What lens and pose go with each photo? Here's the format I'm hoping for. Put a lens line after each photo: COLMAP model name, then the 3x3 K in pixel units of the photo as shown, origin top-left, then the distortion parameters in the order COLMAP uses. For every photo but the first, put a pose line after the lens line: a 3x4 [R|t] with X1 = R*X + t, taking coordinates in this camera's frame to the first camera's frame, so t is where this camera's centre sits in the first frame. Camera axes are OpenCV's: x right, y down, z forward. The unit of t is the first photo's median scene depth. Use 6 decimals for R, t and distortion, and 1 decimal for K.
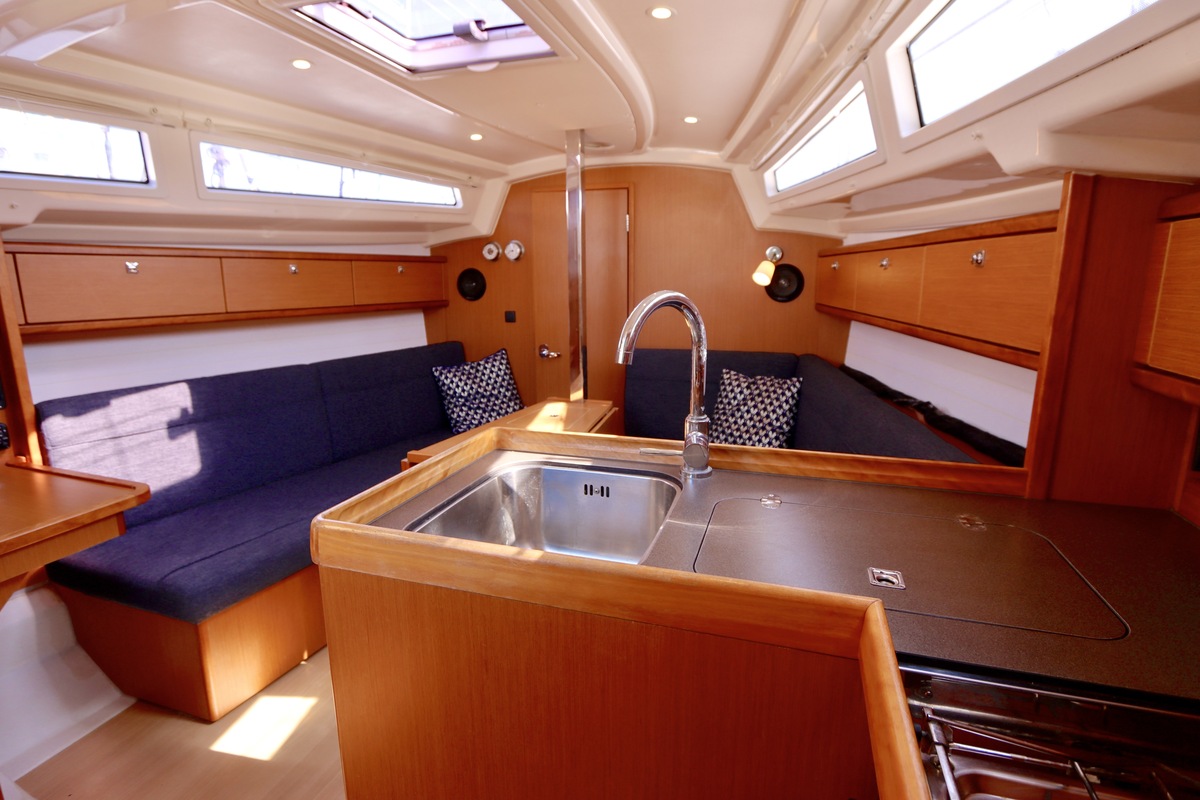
lens RADIAL K [[601.4, 0, 598.6], [0, 601.4, 396.3], [0, 0, 1]] dist [-0.019385, 0.003681]
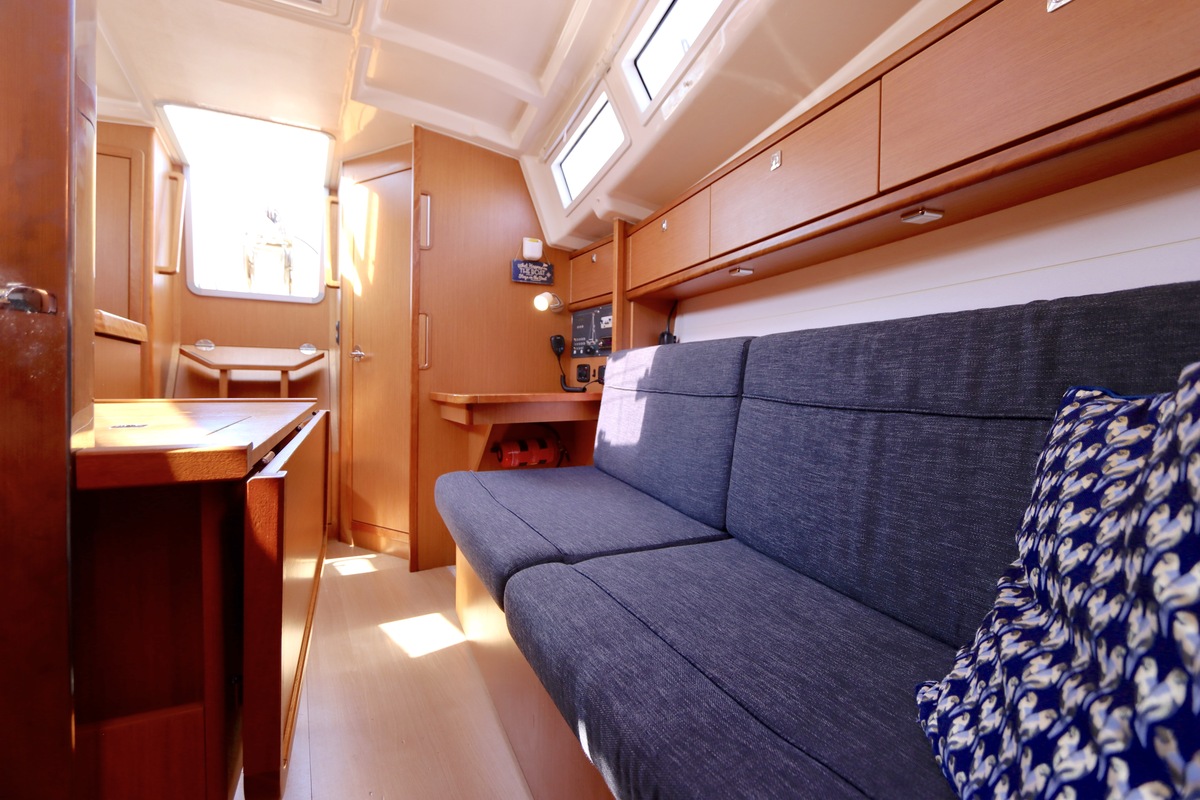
lens RADIAL K [[568.3, 0, 599.2], [0, 568.3, 394.7], [0, 0, 1]] dist [-0.020133, 0.003983]
pose [[-0.690229, 0.011030, -0.723507, -0.027181], [-0.159271, 0.973045, 0.166779, -0.061476], [0.705845, 0.230350, -0.669867, 1.172382]]
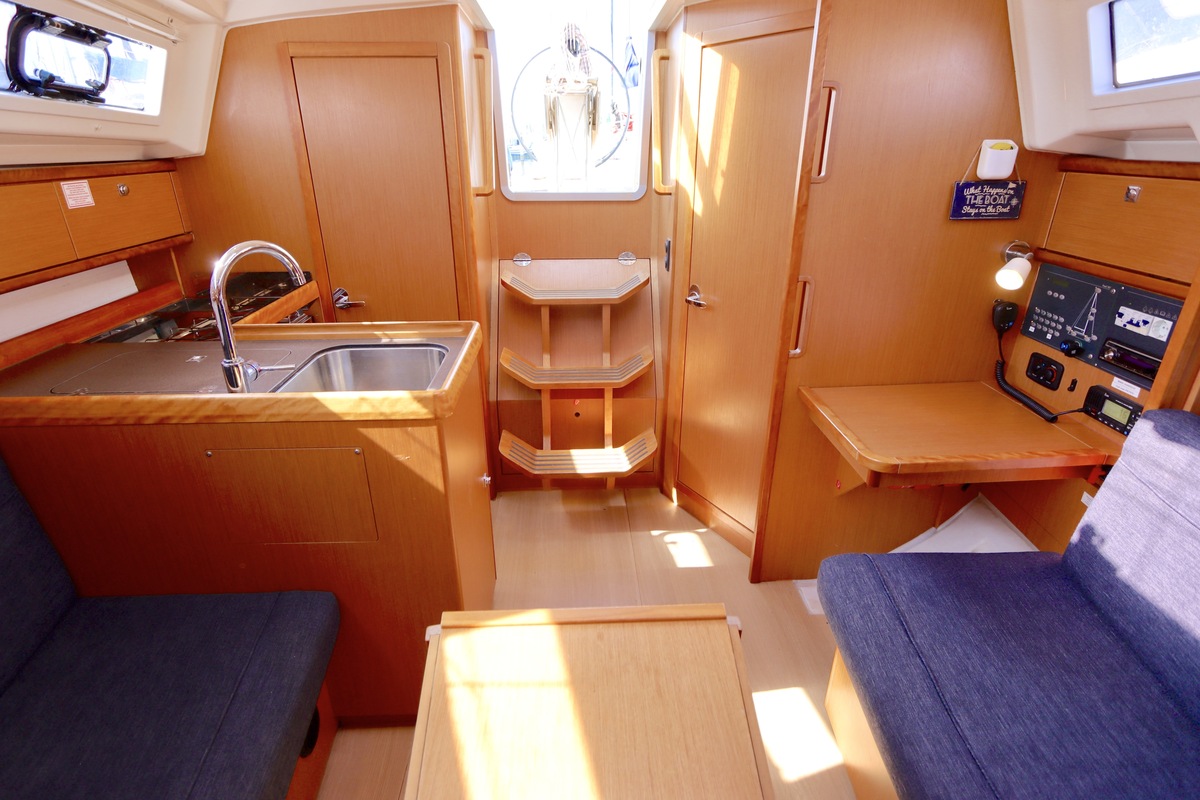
lens RADIAL K [[601.4, 0, 593.9], [0, 601.4, 394.4], [0, 0, 1]] dist [-0.019385, 0.003681]
pose [[-0.937427, 0.145183, -0.316469, -0.047261], [-0.061929, 0.824902, 0.561873, -0.234180], [0.342630, 0.546314, -0.764294, 0.846908]]
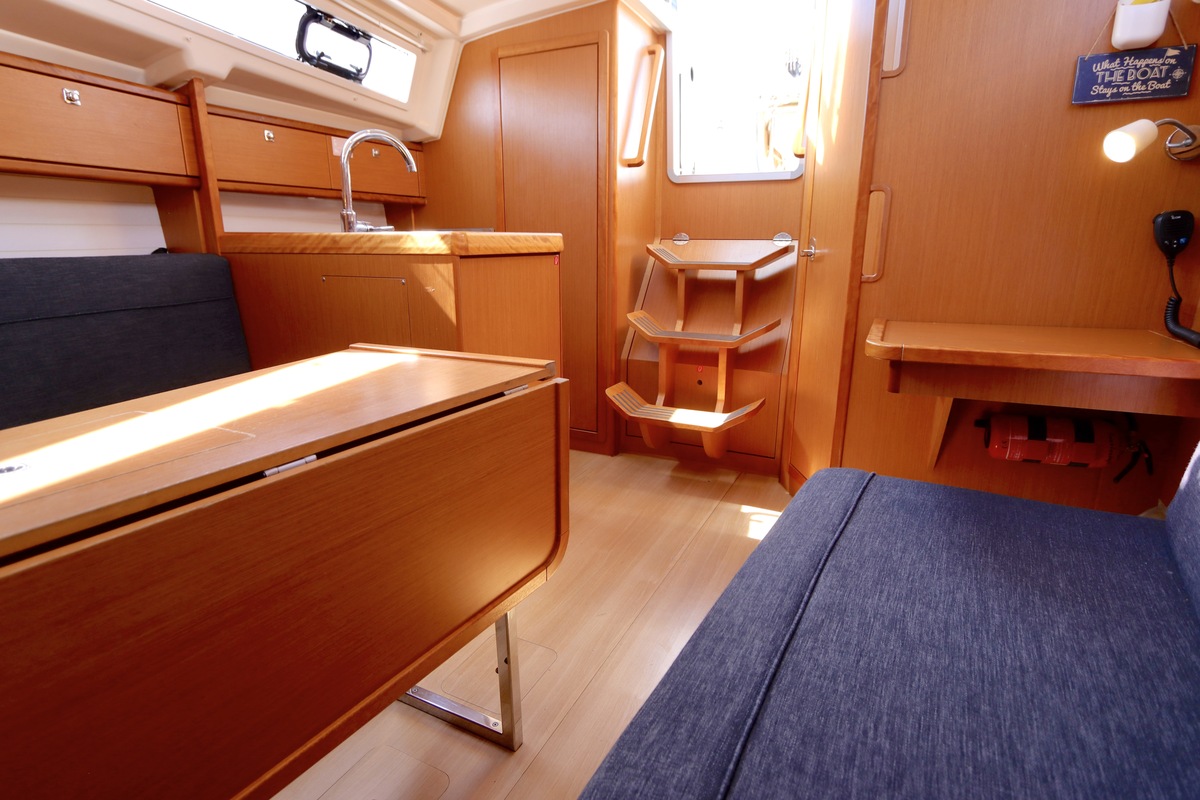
lens RADIAL K [[601.4, 0, 599.9], [0, 601.4, 397.7], [0, 0, 1]] dist [-0.019385, 0.003681]
pose [[-0.989376, -0.030408, 0.142165, -0.293806], [0.035723, 0.897054, 0.440476, -0.077079], [-0.140924, 0.440874, -0.886437, 0.999155]]
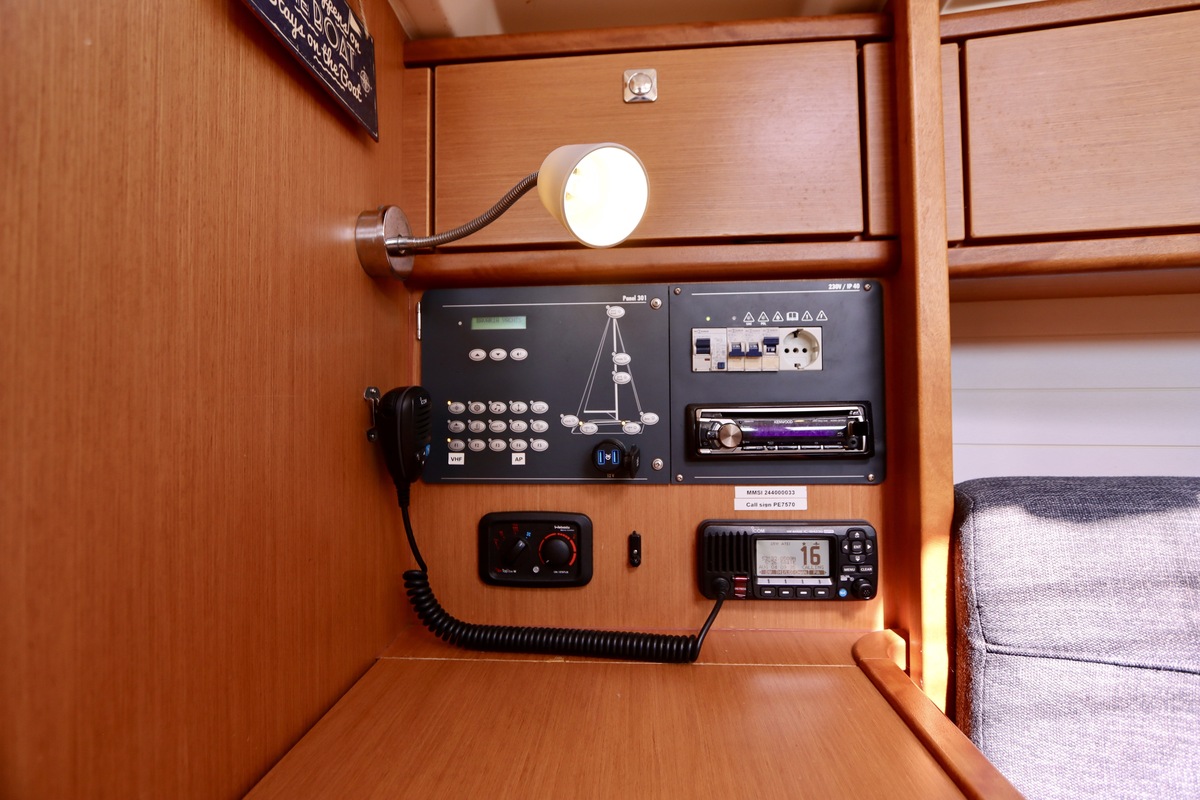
lens RADIAL K [[568.3, 0, 606.8], [0, 568.3, 395.7], [0, 0, 1]] dist [-0.020133, 0.003983]
pose [[0.249701, -0.027966, -0.967919, -0.460012], [-0.186358, 0.979509, -0.076377, 0.016406], [0.950221, 0.199451, 0.239372, 0.483330]]
